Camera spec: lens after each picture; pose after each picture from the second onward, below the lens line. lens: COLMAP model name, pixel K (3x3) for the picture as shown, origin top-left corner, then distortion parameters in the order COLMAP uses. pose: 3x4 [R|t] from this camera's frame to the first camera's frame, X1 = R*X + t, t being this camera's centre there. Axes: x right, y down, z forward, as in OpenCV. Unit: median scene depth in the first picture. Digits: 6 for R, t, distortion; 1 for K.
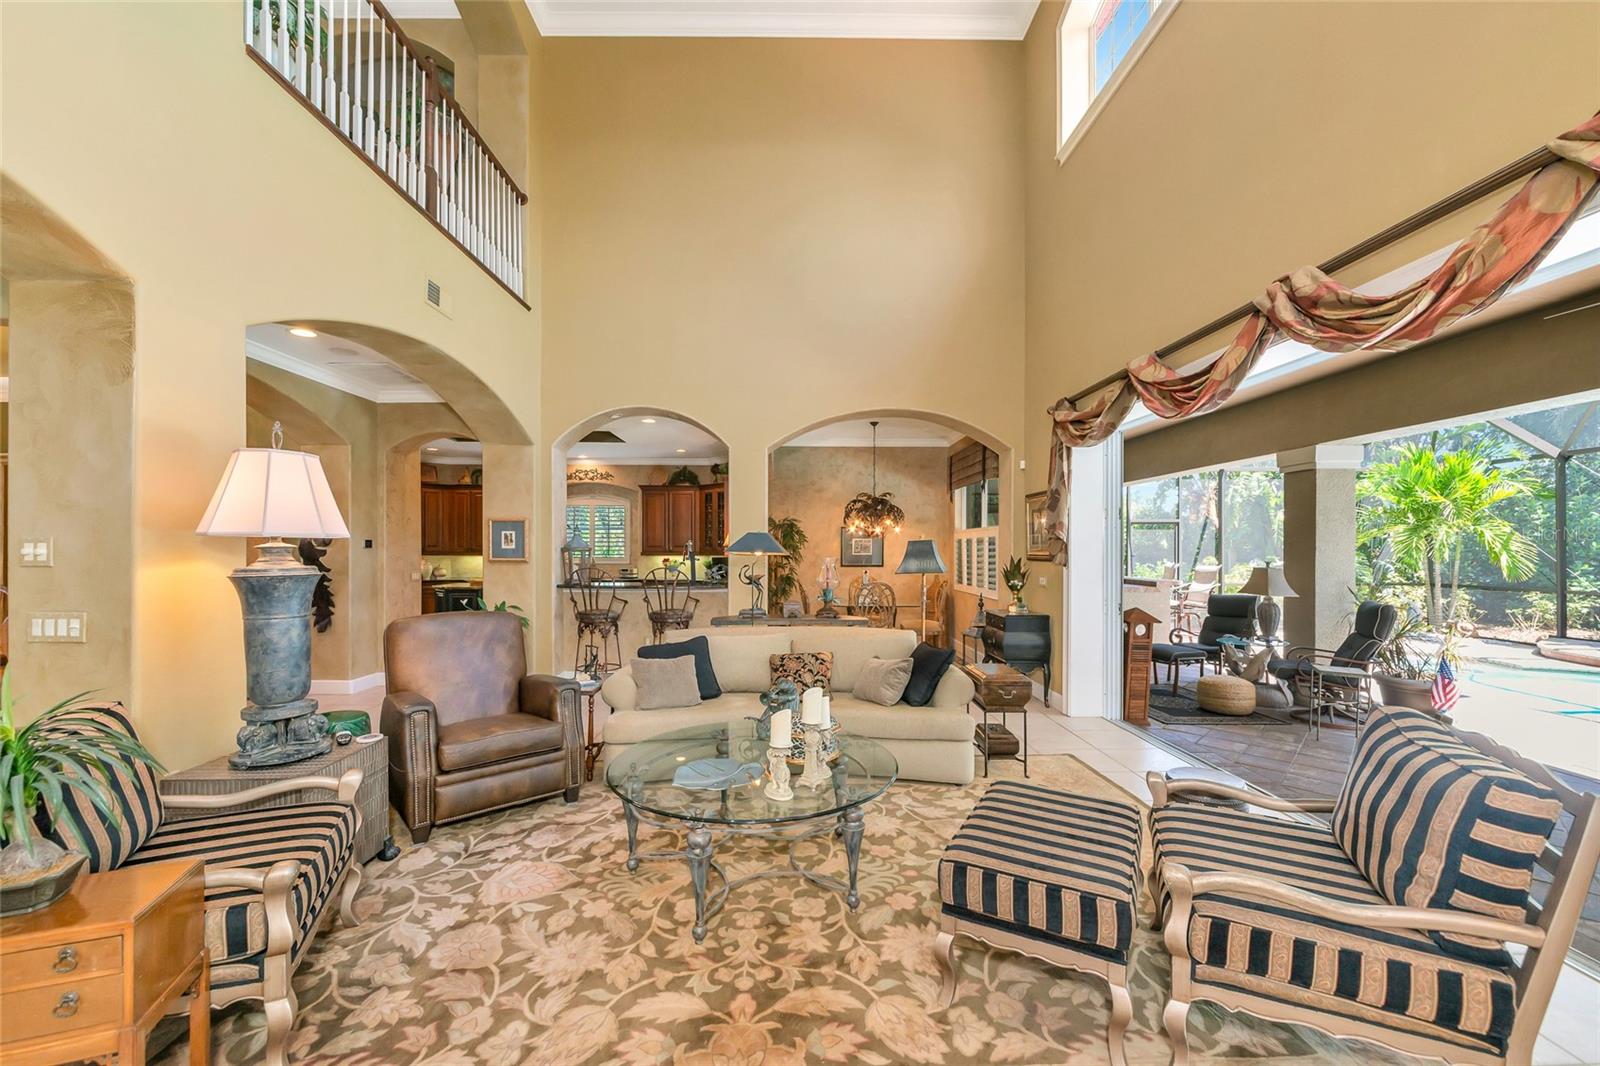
lens RADIAL K [[633.4, 0, 799.4], [0, 633.4, 542.9], [0, 0, 1]] dist [-0.001003, 0.000069]
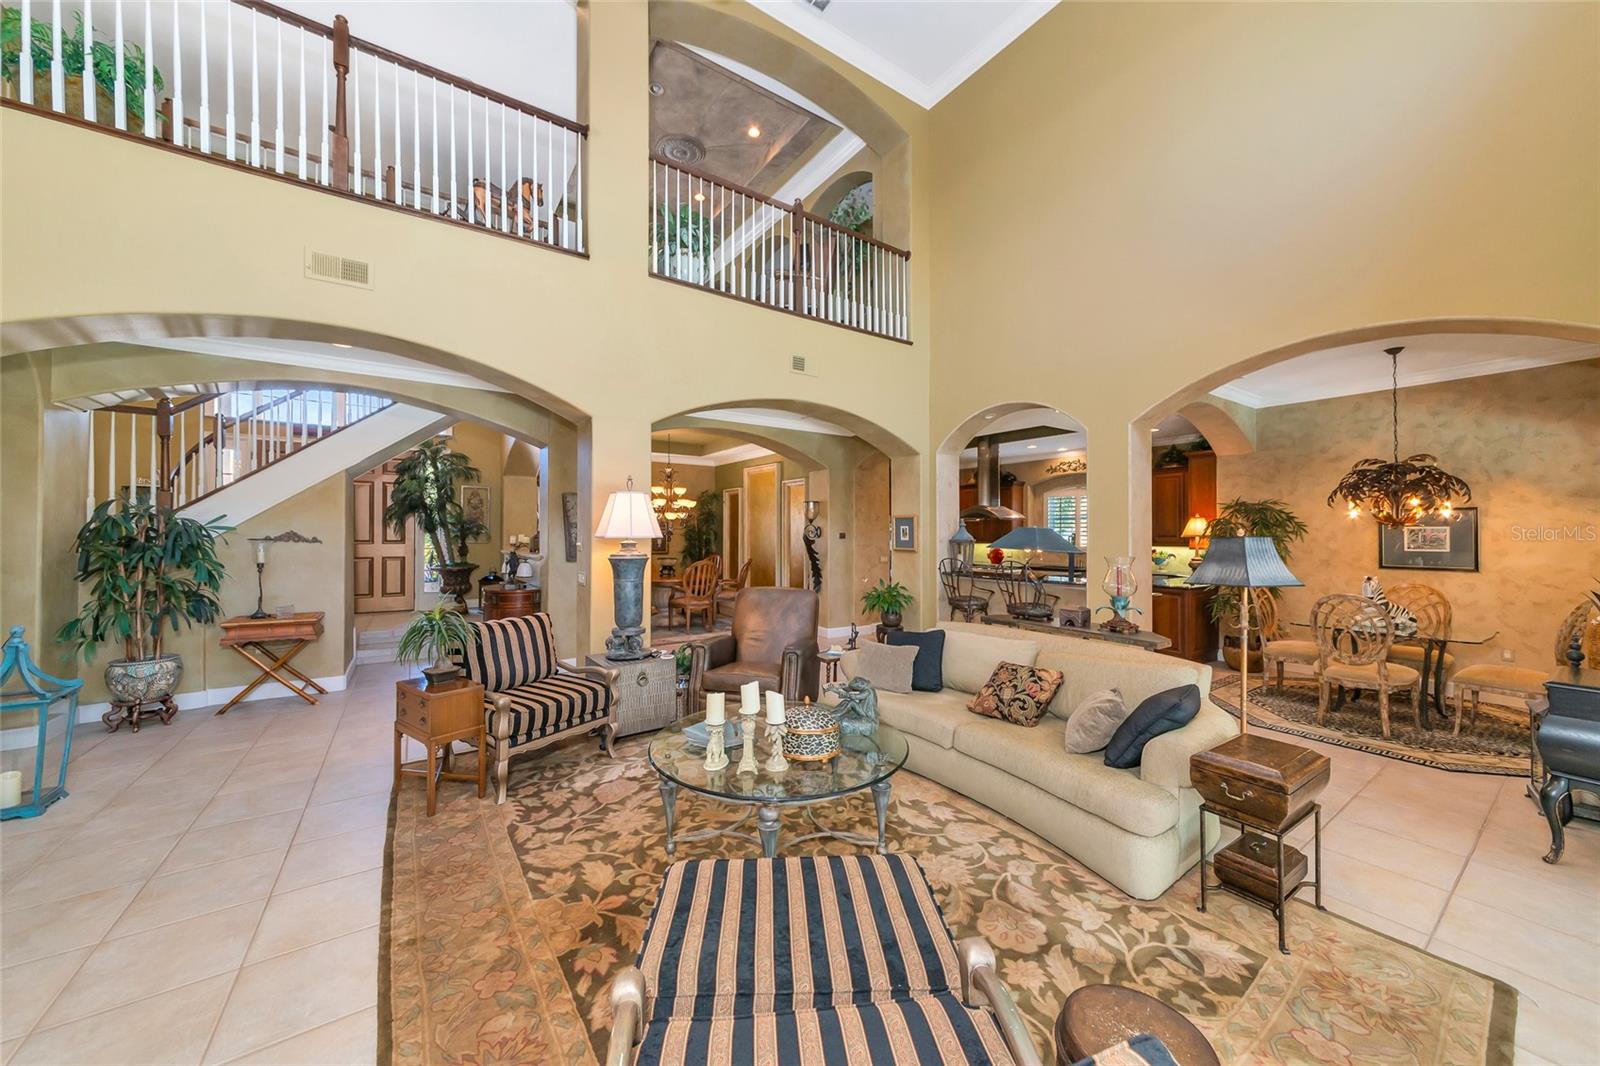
lens RADIAL K [[561.1, 0, 795.9], [0, 561.1, 530.4], [0, 0, 1]] dist [0.001071, -0.000201]
pose [[0.533567, -0.003383, -0.845751, 0.351815], [0.008419, 0.999964, 0.001312, -0.013065], [0.845716, -0.007821, 0.533576, 0.222401]]
